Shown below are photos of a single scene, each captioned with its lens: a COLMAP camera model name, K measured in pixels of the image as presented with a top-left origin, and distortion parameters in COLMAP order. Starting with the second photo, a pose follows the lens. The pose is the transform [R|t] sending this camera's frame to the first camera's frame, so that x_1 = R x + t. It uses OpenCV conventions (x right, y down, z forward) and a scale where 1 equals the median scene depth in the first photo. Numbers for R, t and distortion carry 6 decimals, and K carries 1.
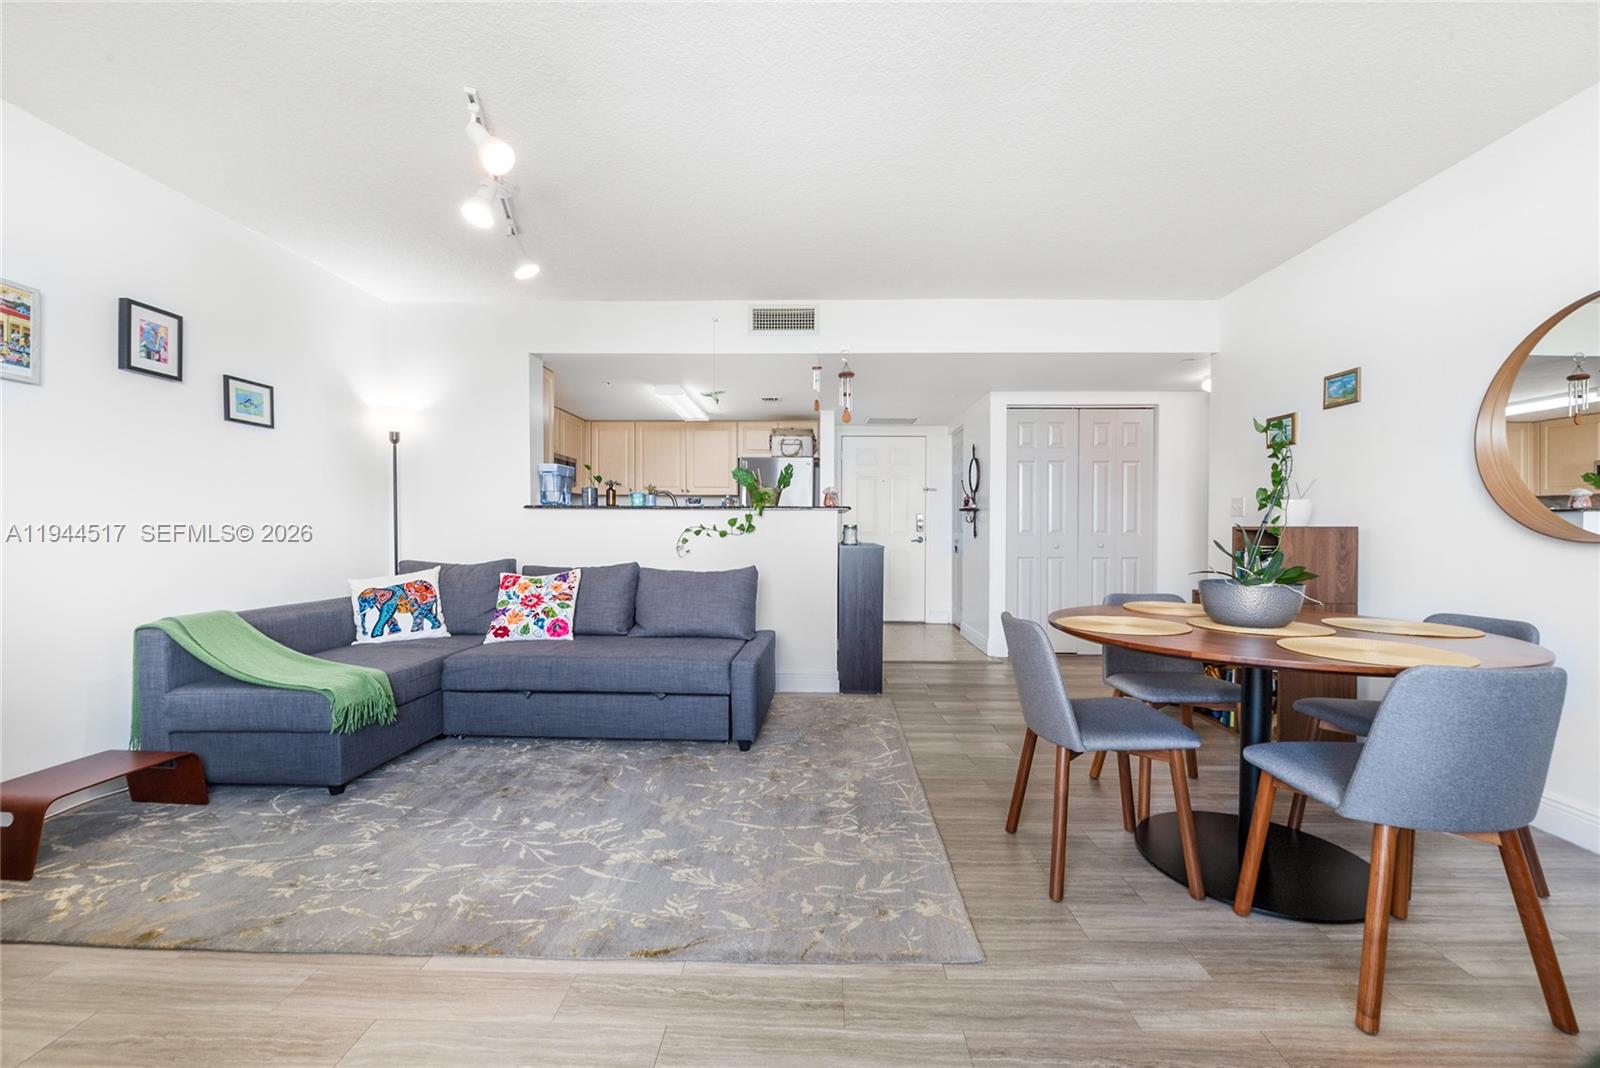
lens RADIAL K [[640.9, 0, 808.8], [0, 640.9, 535.9], [0, 0, 1]] dist [-0.001020, -0.000058]
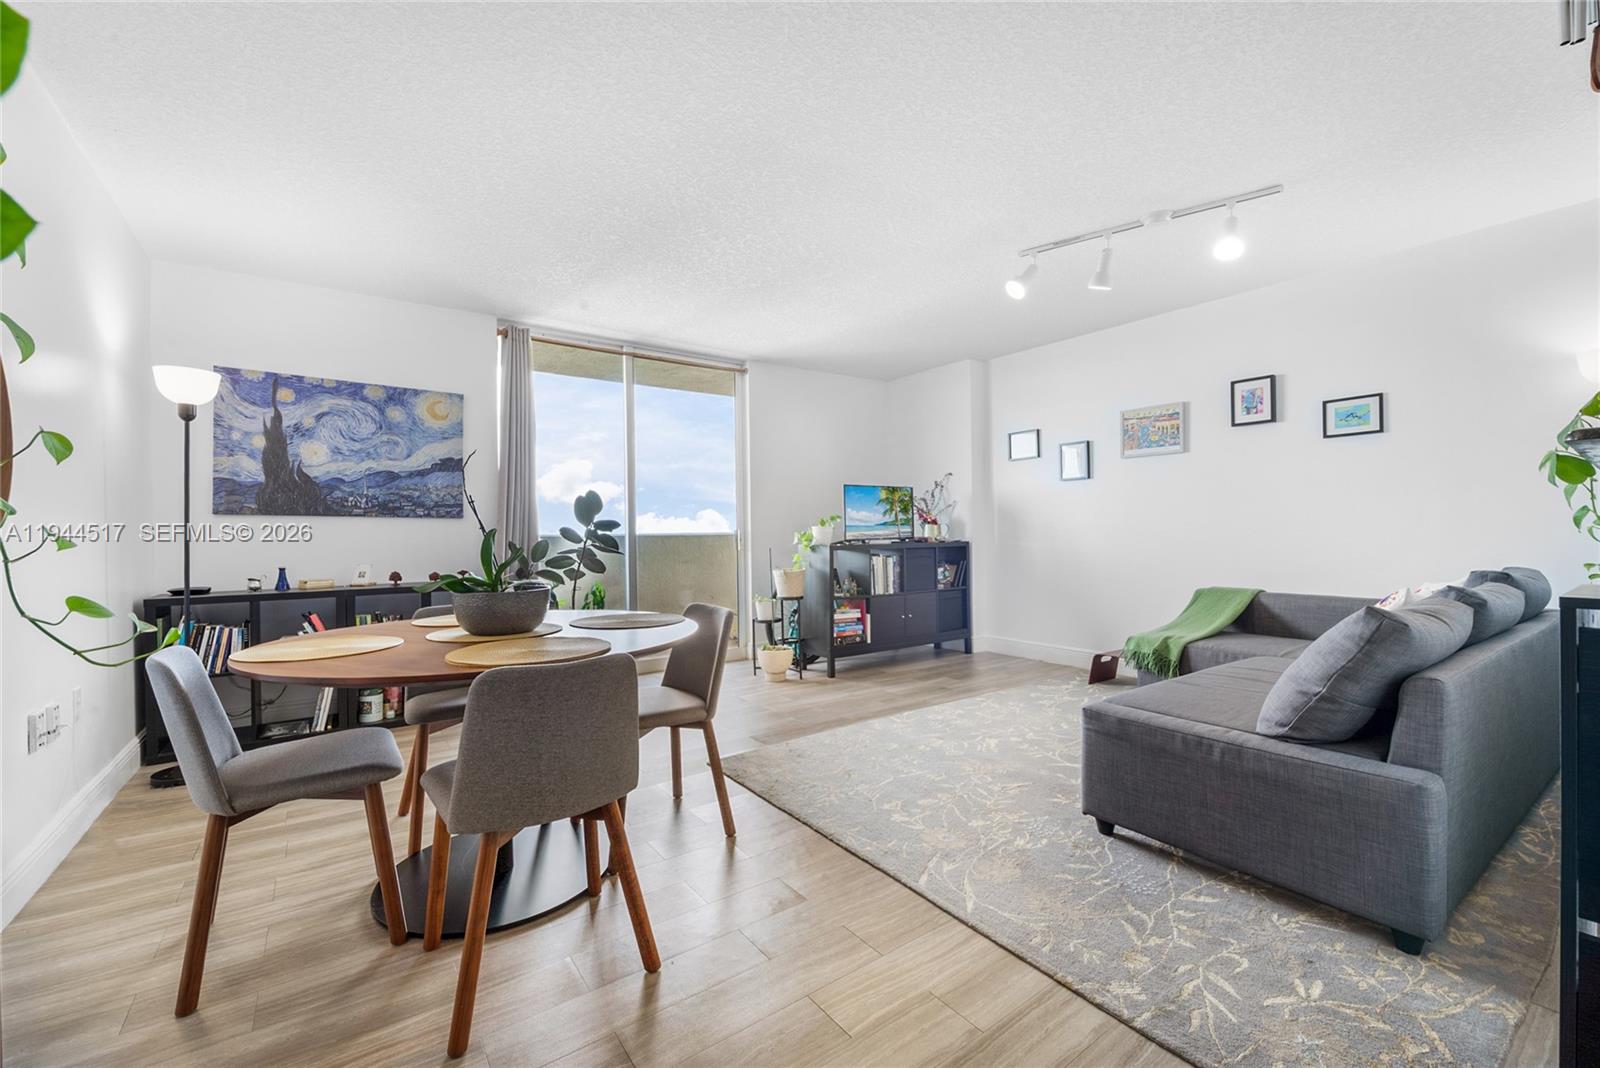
lens RADIAL K [[640.9, 0, 800.9], [0, 640.9, 532.8], [0, 0, 1]] dist [-0.001020, -0.000058]
pose [[-0.797660, -0.008748, -0.603043, 0.685121], [-0.009255, 0.999955, -0.002263, 0.009899], [0.603036, 0.003776, -0.797705, 1.558667]]
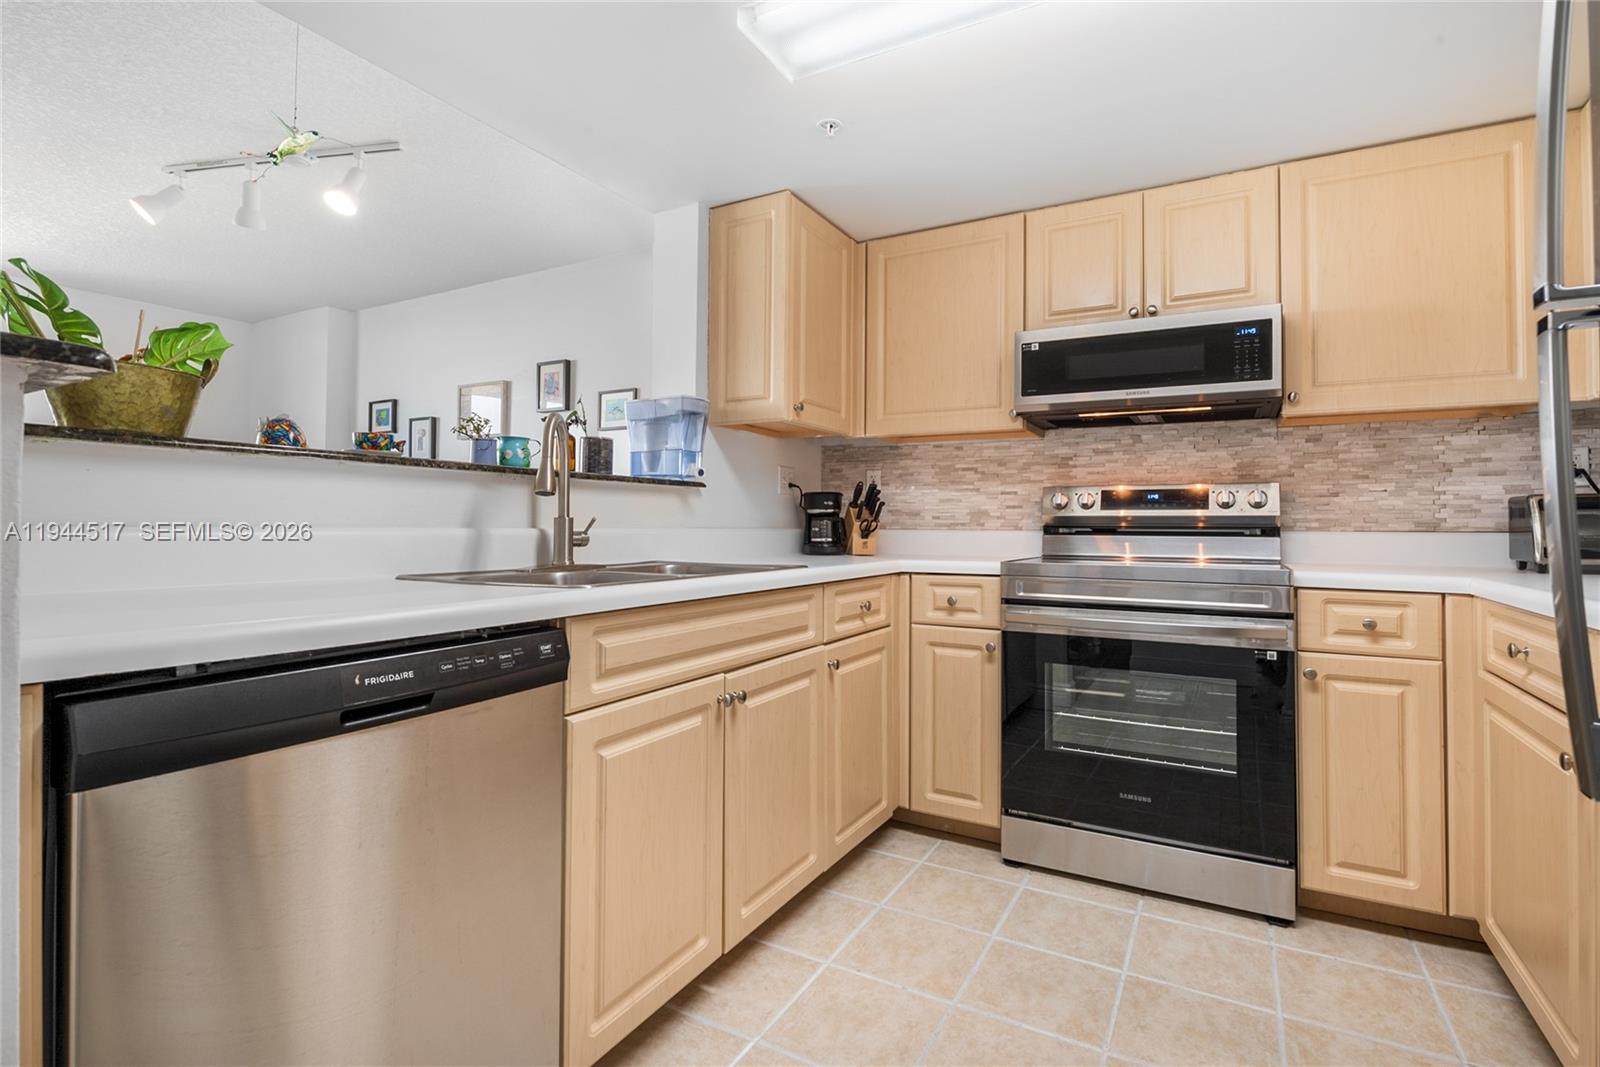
lens RADIAL K [[784.3, 0, 800.3], [0, 784.3, 528.2], [0, 0, 1]] dist [0.003004, 0.000449]
pose [[-0.455861, -0.005346, -0.890035, 0.189888], [-0.007680, 0.999968, -0.002072, -0.009745], [0.890018, 0.005891, -0.455887, 2.226664]]
